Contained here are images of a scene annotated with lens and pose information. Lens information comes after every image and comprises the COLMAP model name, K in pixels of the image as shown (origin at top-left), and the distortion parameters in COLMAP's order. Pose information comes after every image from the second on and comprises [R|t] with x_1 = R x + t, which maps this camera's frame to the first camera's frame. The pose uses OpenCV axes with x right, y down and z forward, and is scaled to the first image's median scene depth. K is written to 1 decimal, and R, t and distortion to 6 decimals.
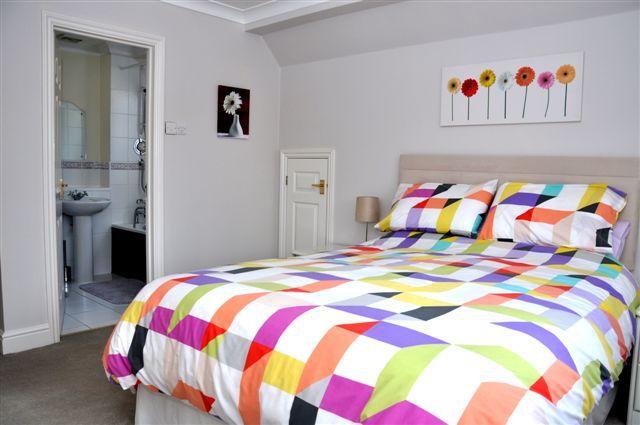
lens RADIAL K [[501.6, 0, 320.0], [0, 501.6, 212.5], [0, 0, 1]] dist [-0.152445, 0.105287]
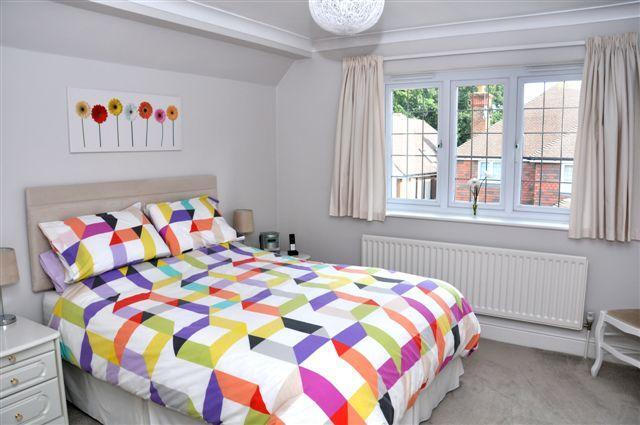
lens RADIAL K [[501.6, 0, 320.0], [0, 501.6, 212.5], [0, 0, 1]] dist [-0.152445, 0.105287]
pose [[-0.158853, -0.147464, 0.976227, -0.807368], [0.083504, 0.983233, 0.162111, -0.195944], [-0.983765, 0.107271, -0.143876, 0.786649]]
